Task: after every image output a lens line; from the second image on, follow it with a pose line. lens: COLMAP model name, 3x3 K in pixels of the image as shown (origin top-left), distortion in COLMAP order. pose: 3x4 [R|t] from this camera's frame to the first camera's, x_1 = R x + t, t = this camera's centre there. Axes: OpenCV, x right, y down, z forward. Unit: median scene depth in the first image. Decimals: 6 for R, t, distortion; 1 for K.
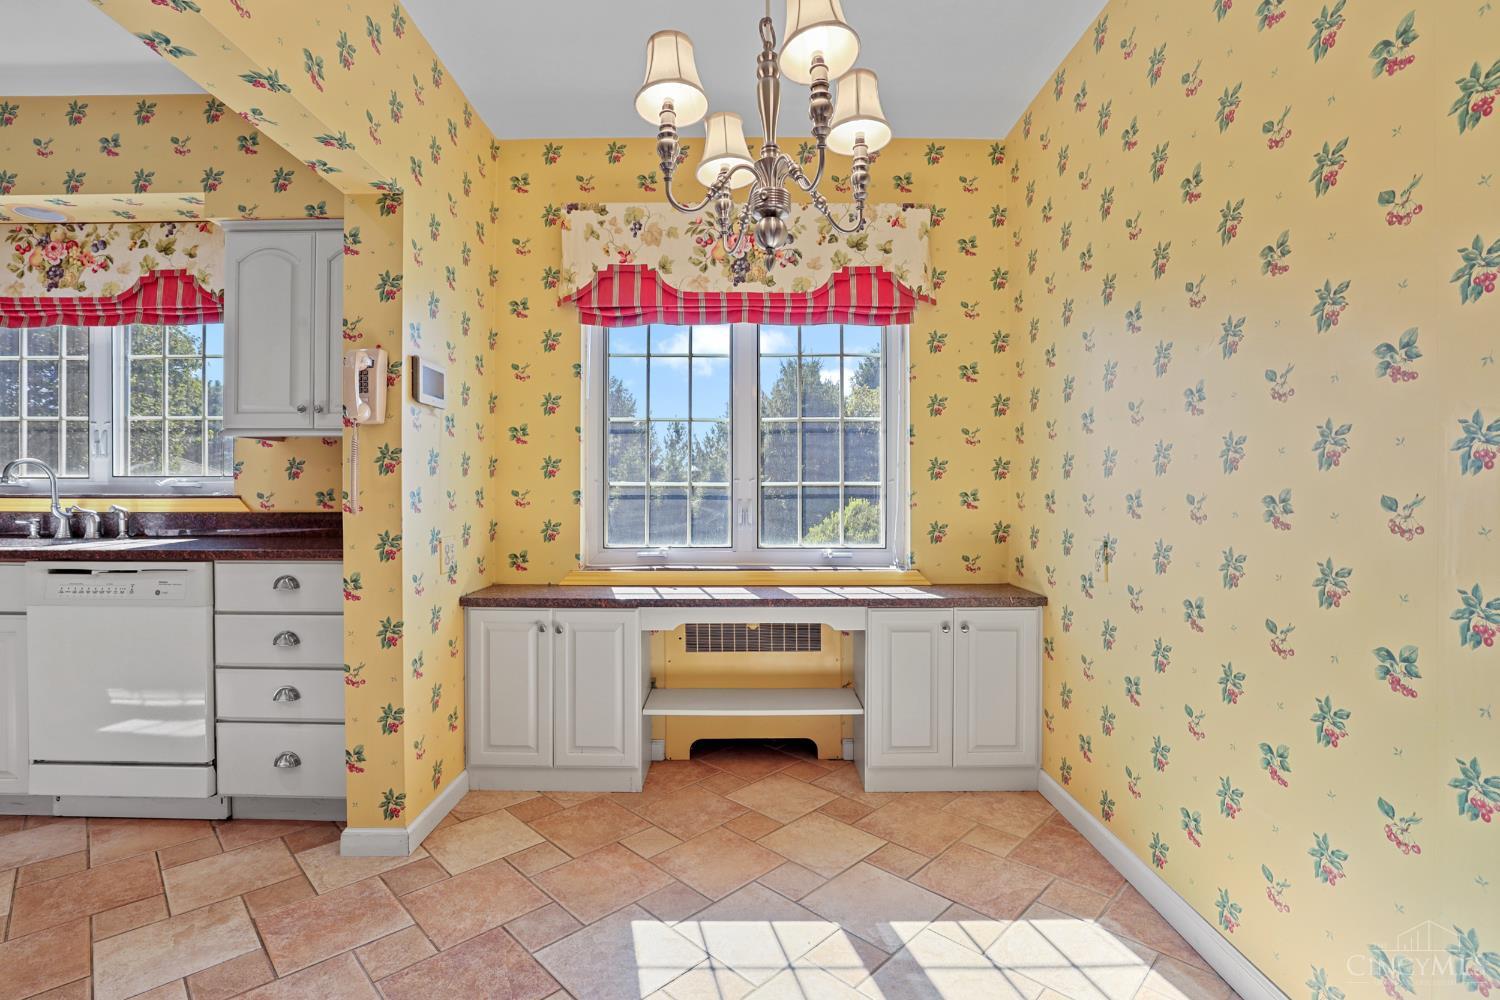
lens RADIAL K [[672.5, 0, 742.7], [0, 672.5, 494.7], [0, 0, 1]] dist [-0.011442, -0.001052]
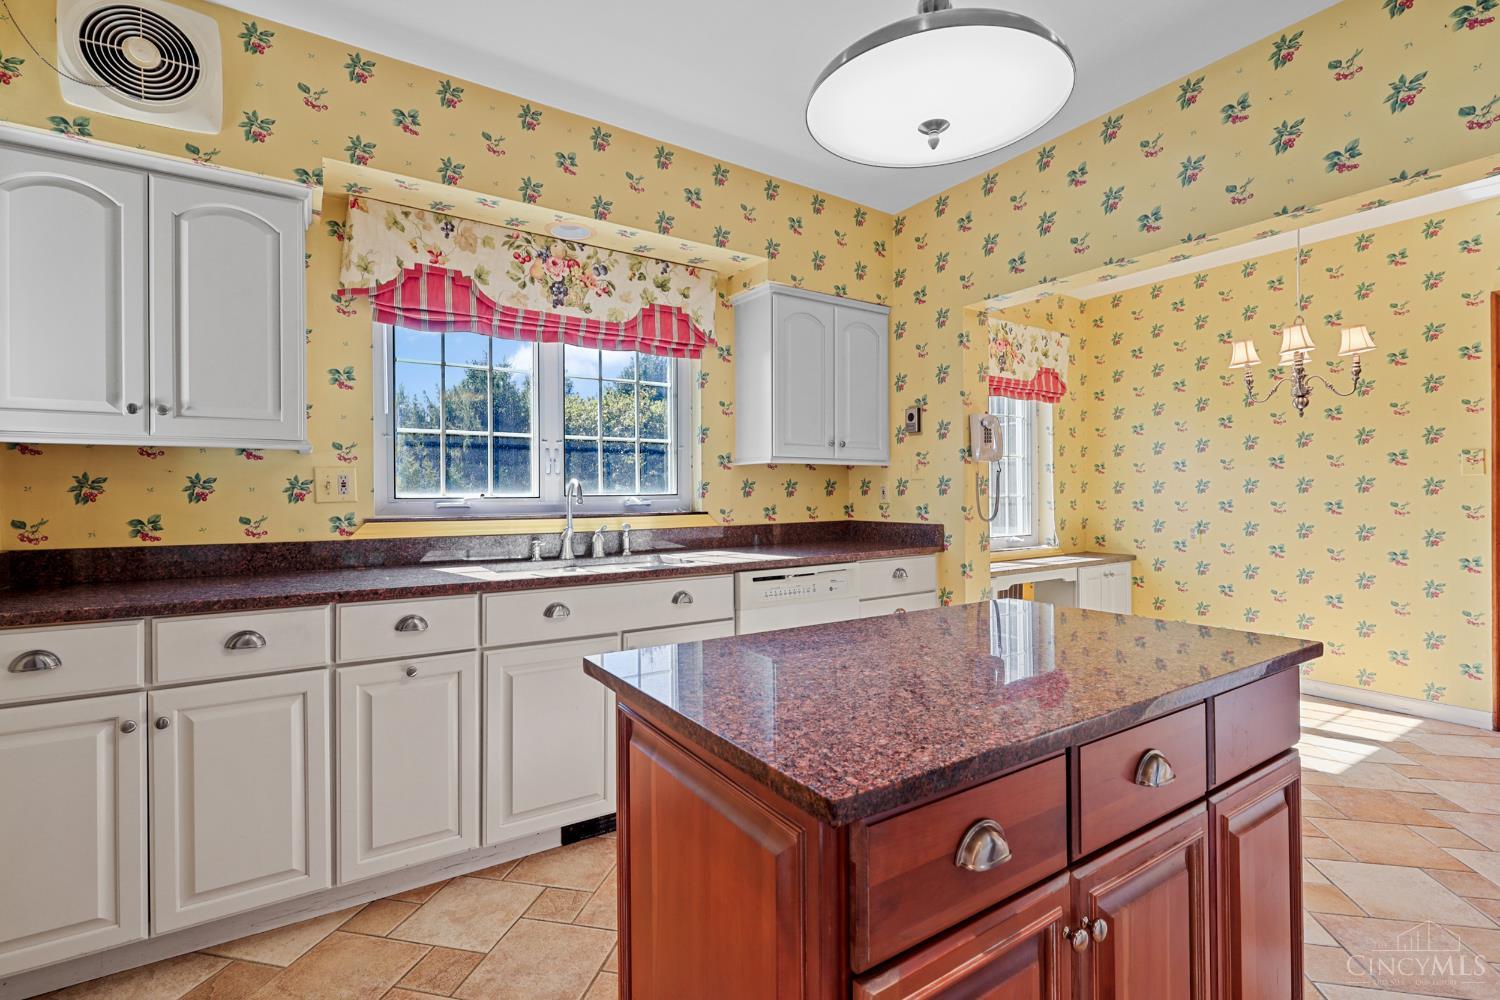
lens RADIAL K [[672.5, 0, 738.2], [0, 672.5, 497.2], [0, 0, 1]] dist [-0.011442, -0.001052]
pose [[0.828573, -0.011022, 0.559773, -0.354698], [0.022956, 0.999634, -0.014296, -0.001980], [-0.559411, 0.024696, 0.828523, 0.009694]]
